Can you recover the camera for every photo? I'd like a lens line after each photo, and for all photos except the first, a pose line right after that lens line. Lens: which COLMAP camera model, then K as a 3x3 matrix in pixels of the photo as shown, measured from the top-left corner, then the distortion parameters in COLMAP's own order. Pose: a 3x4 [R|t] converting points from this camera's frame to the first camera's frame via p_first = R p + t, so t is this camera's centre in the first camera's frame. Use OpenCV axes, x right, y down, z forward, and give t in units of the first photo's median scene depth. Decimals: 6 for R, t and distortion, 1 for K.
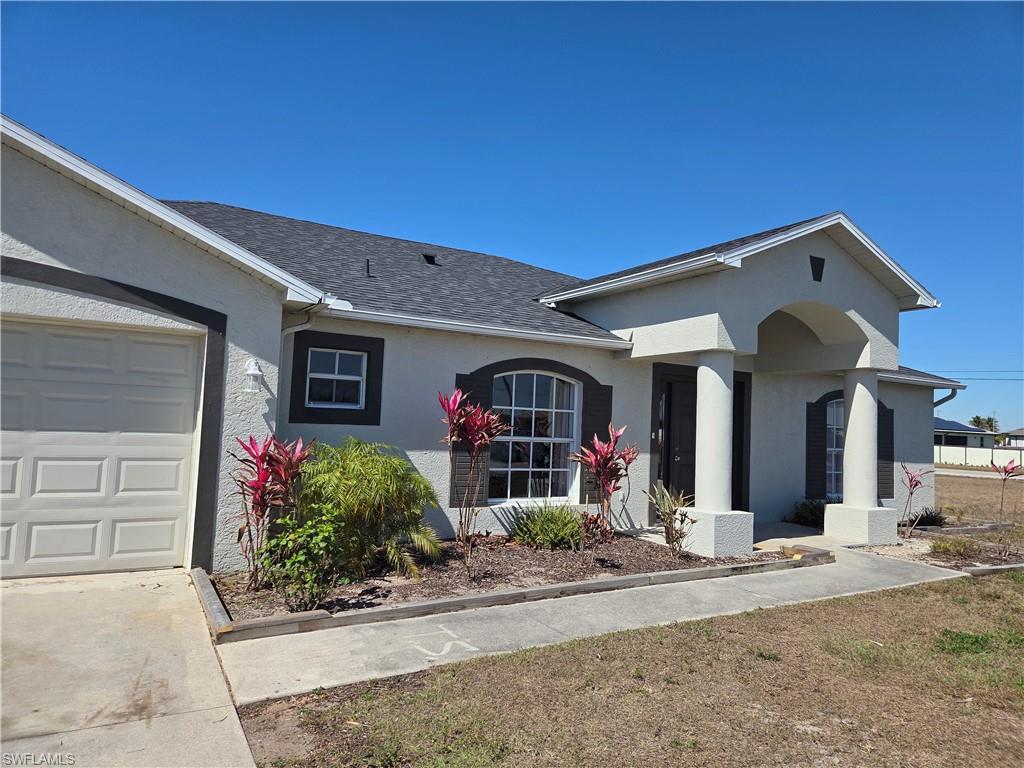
lens RADIAL K [[680.2, 0, 509.8], [0, 680.2, 380.6], [0, 0, 1]] dist [0.047978, -0.004200]
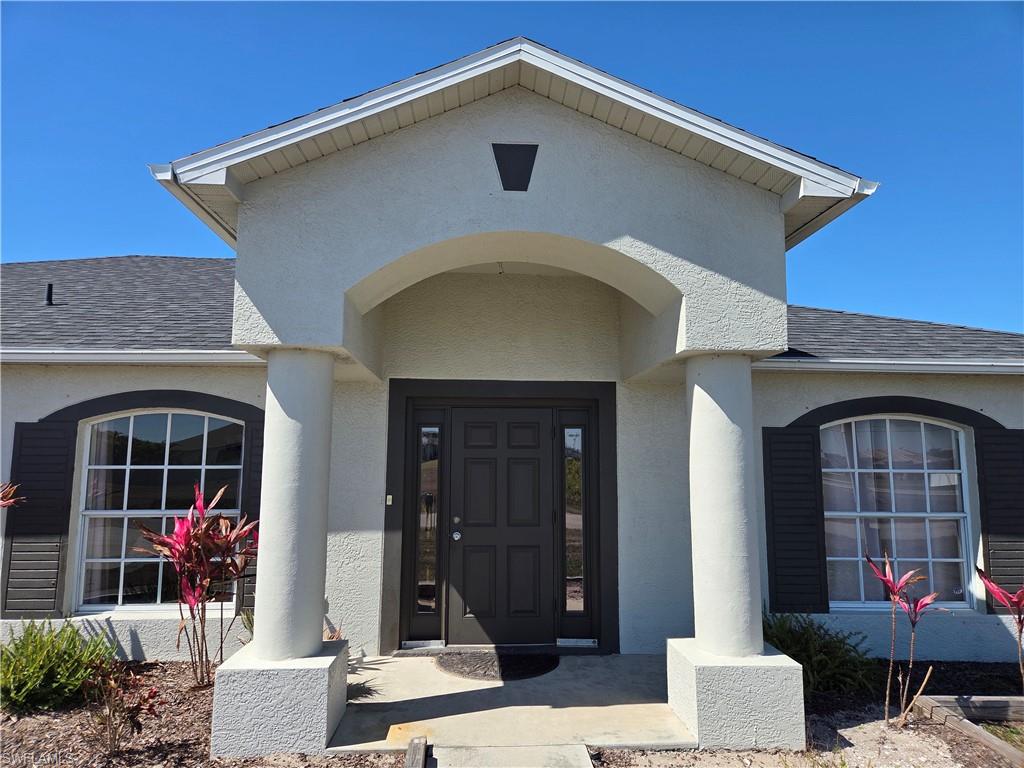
lens RADIAL K [[680.2, 0, 511.1], [0, 680.2, 386.0], [0, 0, 1]] dist [0.047978, -0.004200]
pose [[0.891401, -0.086873, -0.444811, 0.707369], [0.063203, 0.995695, -0.067803, 0.033109], [0.448787, 0.032326, 0.893054, 0.603979]]
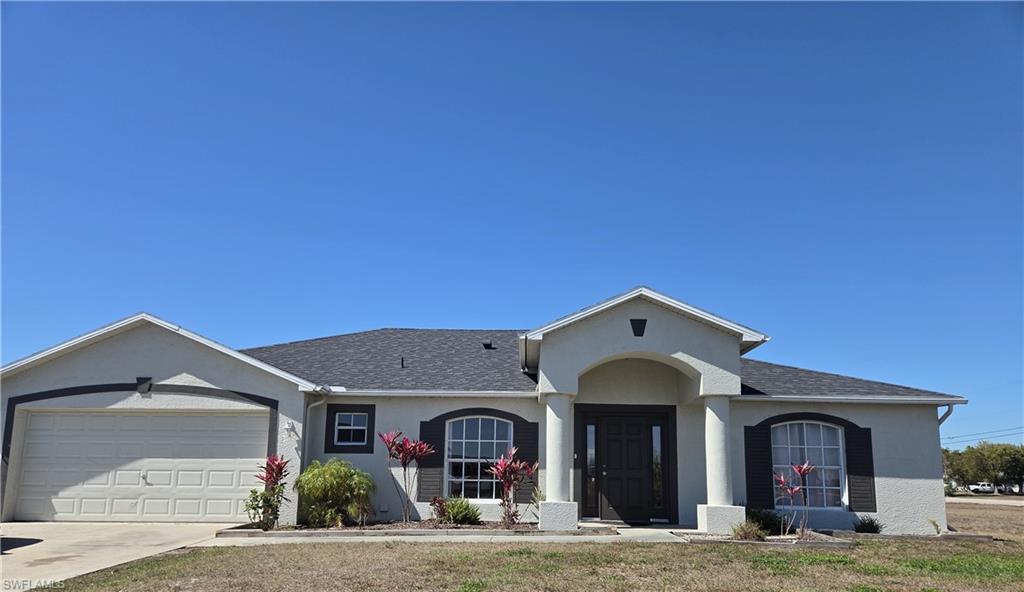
lens RADIAL K [[675.1, 0, 505.5], [0, 675.1, 379.8], [0, 0, 1]] dist [0.077634, 0.001092]
pose [[0.848096, -0.102797, -0.519774, 0.995072], [0.053837, 0.992640, -0.108473, 0.081687], [0.527100, 0.064012, 0.847389, -0.314484]]
